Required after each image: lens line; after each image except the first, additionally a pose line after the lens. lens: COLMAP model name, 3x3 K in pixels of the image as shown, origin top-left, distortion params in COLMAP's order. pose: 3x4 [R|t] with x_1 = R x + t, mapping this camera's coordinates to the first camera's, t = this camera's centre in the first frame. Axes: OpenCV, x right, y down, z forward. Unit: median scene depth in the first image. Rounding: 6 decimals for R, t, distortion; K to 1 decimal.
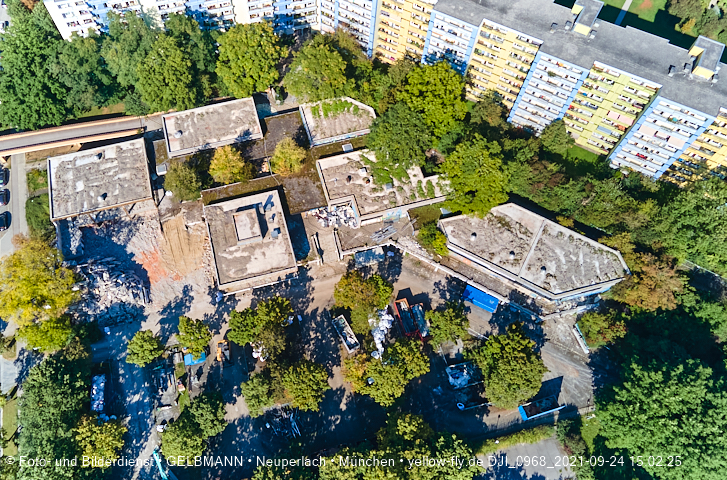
lens RADIAL K [[590.1, 0, 311.6], [0, 590.1, 226.1], [0, 0, 1]] dist [0.032141, 0.011877]
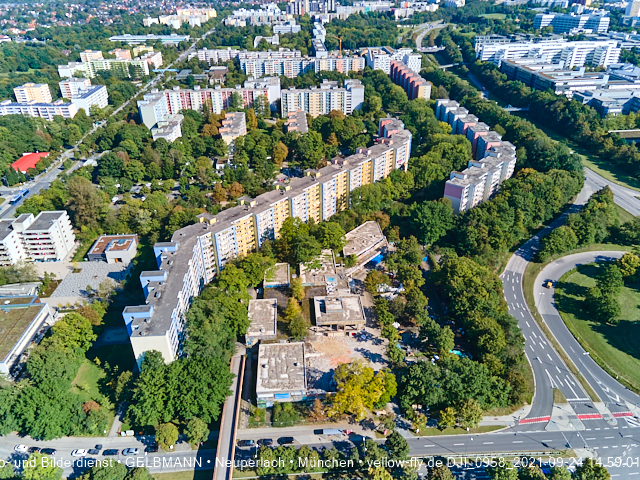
lens RADIAL K [[464.9, 0, 320.0], [0, 464.9, 240.0], [0, 0, 1]] dist [0.021867, 0.033587]
pose [[0.179061, -0.478411, 0.859686, -1.265224], [0.880535, 0.467706, 0.076872, -0.247698], [-0.438856, 0.743219, 0.505006, 0.106457]]
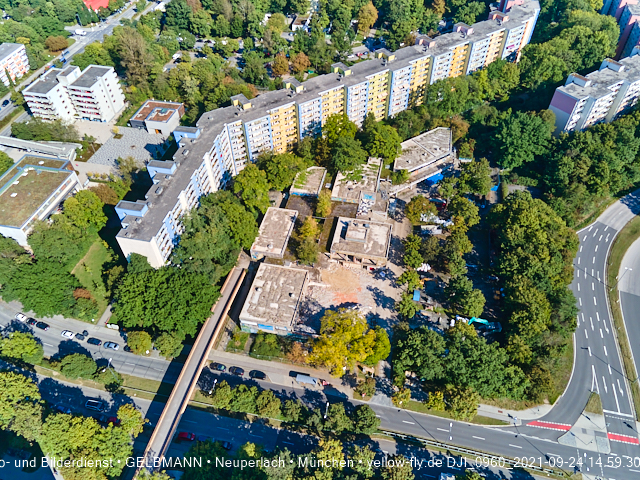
lens RADIAL K [[464.9, 0, 320.0], [0, 464.9, 240.0], [0, 0, 1]] dist [0.021867, 0.033587]
pose [[0.446080, -0.642871, 0.622679, -0.943608], [0.801362, 0.596706, 0.041968, -0.121908], [-0.398537, 0.480270, 0.781351, 0.042821]]
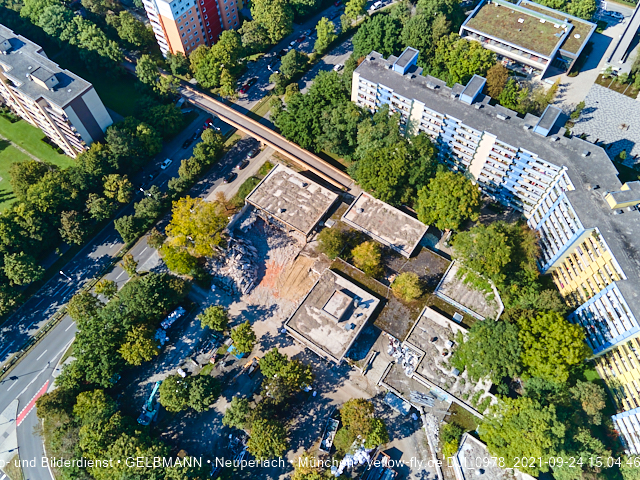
lens RADIAL K [[464.9, 0, 320.0], [0, 464.9, 240.0], [0, 0, 1]] dist [0.021867, 0.033587]
pose [[0.661367, 0.659507, -0.357274, 0.114031], [-0.669903, 0.733623, 0.114136, -0.177039], [0.337378, 0.163853, 0.927000, 0.089783]]
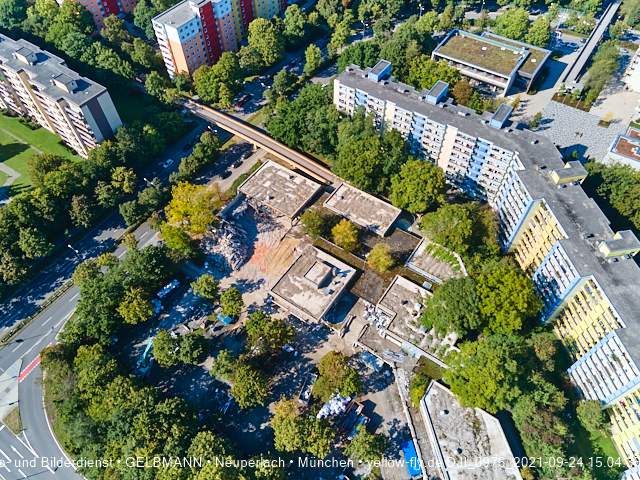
lens RADIAL K [[464.9, 0, 320.0], [0, 464.9, 240.0], [0, 0, 1]] dist [0.021867, 0.033587]
pose [[0.658990, 0.613024, -0.435815, 0.294009], [-0.671499, 0.740539, 0.026289, -0.085238], [0.338854, 0.275325, 0.899652, 0.043616]]
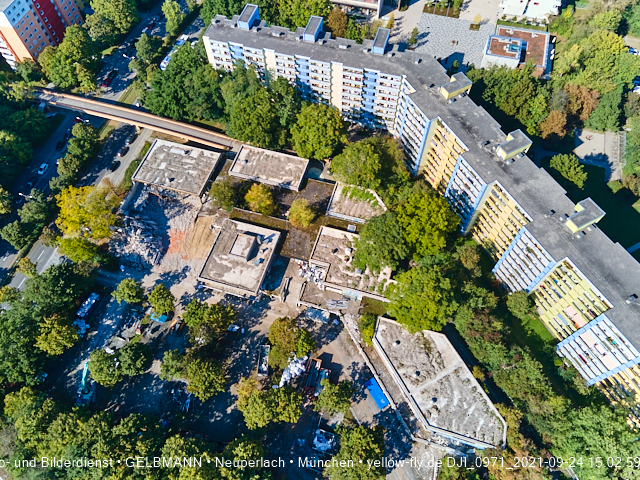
lens RADIAL K [[464.9, 0, 320.0], [0, 464.9, 240.0], [0, 0, 1]] dist [0.021867, 0.033587]
pose [[0.857187, 0.450867, -0.248897, 0.272126], [-0.459925, 0.887635, 0.023963, -0.111251], [0.231734, 0.093933, 0.968233, 0.061178]]
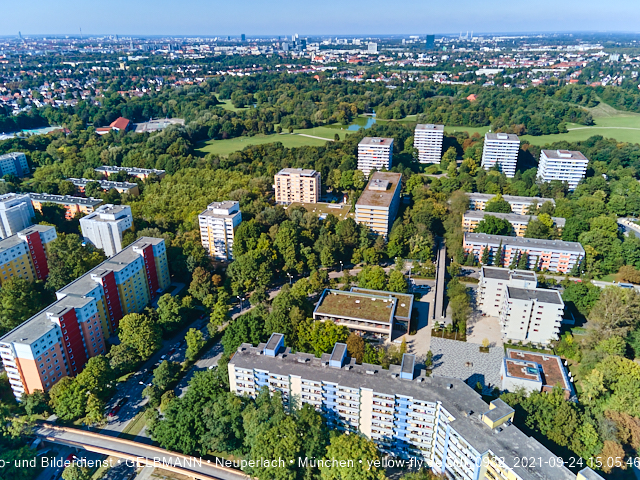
lens RADIAL K [[464.9, 0, 320.0], [0, 464.9, 240.0], [0, 0, 1]] dist [0.021867, 0.033587]
pose [[0.872153, 0.212112, -0.440861, 0.153888], [-0.441320, 0.730025, -0.521824, -0.118811], [0.211155, 0.649671, 0.730302, 0.074923]]
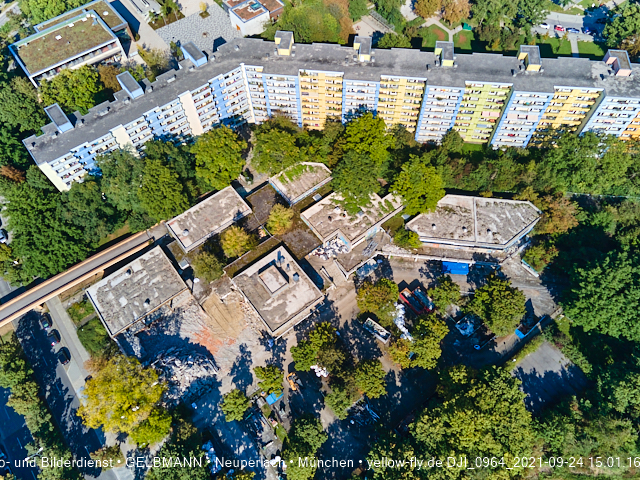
lens RADIAL K [[464.9, 0, 320.0], [0, 464.9, 240.0], [0, 0, 1]] dist [0.021867, 0.033587]
pose [[0.917086, -0.345467, 0.199014, -0.179940], [0.356857, 0.933867, -0.023359, -0.020921], [-0.177783, 0.092441, 0.979718, 0.010364]]
